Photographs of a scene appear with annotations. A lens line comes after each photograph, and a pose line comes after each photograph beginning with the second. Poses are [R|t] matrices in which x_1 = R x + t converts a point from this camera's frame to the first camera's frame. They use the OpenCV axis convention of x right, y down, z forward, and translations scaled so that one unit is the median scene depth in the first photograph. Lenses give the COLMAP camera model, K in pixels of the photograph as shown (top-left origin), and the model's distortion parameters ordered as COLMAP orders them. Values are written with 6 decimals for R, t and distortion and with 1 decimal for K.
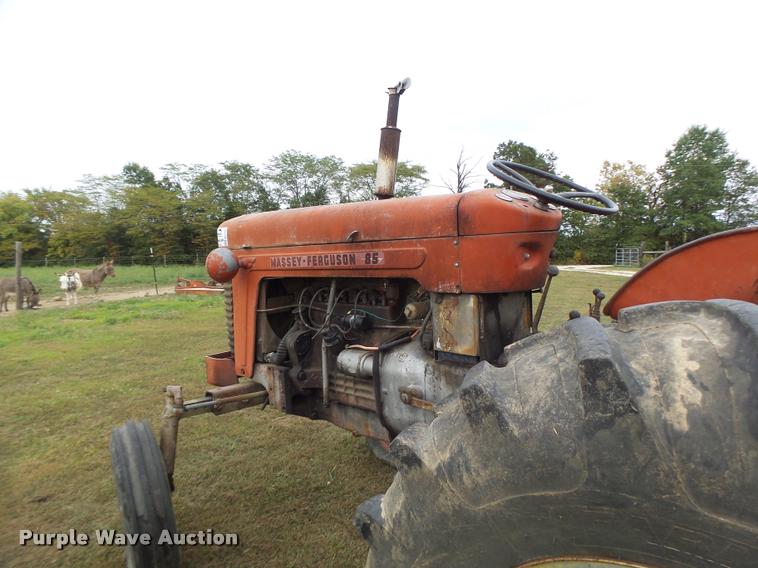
lens RADIAL K [[521.0, 0, 383.8], [0, 521.0, 286.1], [0, 0, 1]] dist [-0.016884, 0.007407]
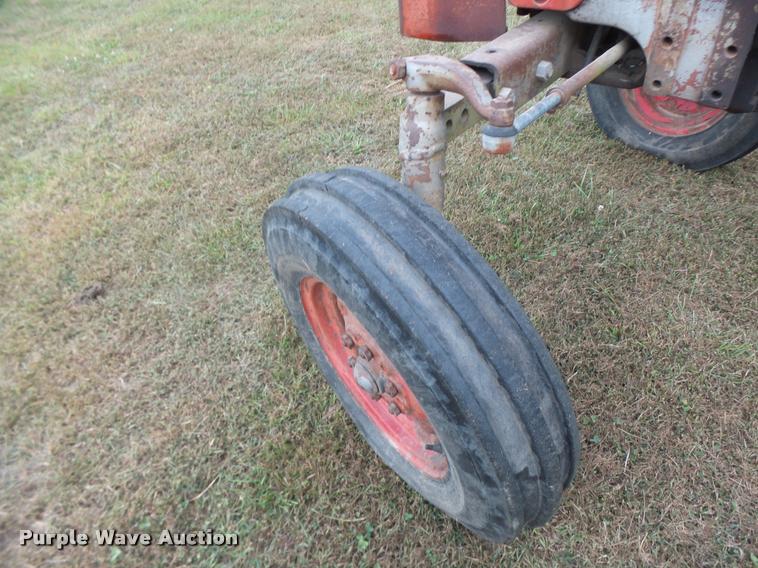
lens RADIAL K [[517.9, 0, 382.7], [0, 517.9, 285.7], [0, 0, 1]] dist [-0.003815, -0.008665]
pose [[0.993868, -0.104762, 0.035386, -0.456254], [0.059452, 0.776084, 0.627821, 0.099035], [-0.093235, -0.621867, 0.777553, 0.663033]]
